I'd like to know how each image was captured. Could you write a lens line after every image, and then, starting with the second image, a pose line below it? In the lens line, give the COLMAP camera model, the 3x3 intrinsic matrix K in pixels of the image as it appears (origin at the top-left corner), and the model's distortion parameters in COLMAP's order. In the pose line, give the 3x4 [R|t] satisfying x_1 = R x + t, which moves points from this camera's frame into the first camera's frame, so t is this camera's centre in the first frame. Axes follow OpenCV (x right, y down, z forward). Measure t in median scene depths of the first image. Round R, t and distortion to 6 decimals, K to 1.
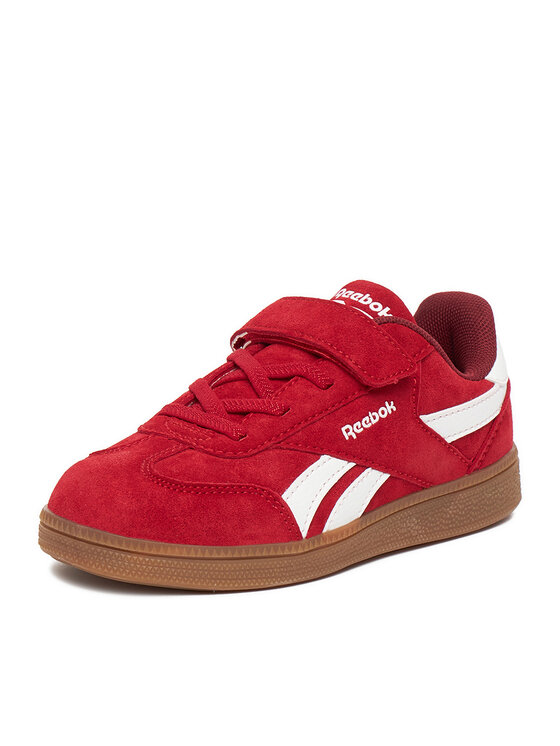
lens RADIAL K [[1402.1, 0, 280.0], [0, 1402.1, 373.0], [0, 0, 1]] dist [0.009826, -0.002532]
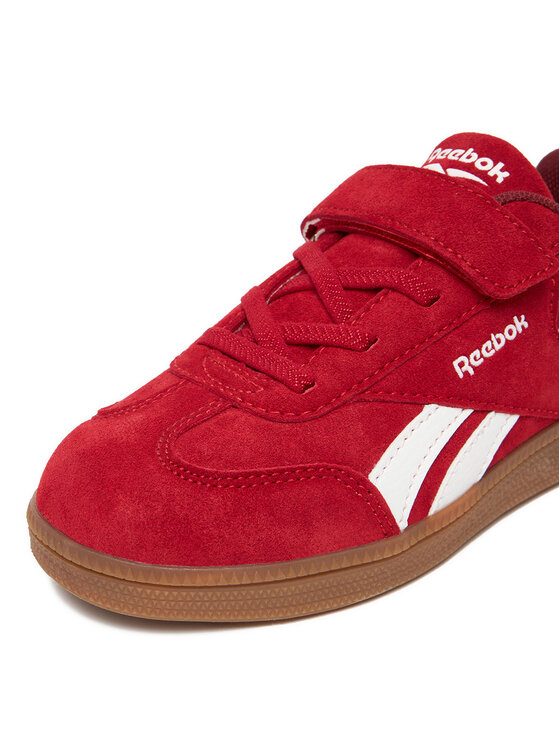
lens RADIAL K [[892.1, 0, 280.0], [0, 892.1, 373.0], [0, 0, 1]] dist [-0.014143, -0.023924]
pose [[0.993776, -0.024207, -0.108734, 0.006701], [0.044559, 0.980994, 0.188854, -0.042867], [0.102096, -0.192524, 0.975967, 0.563944]]
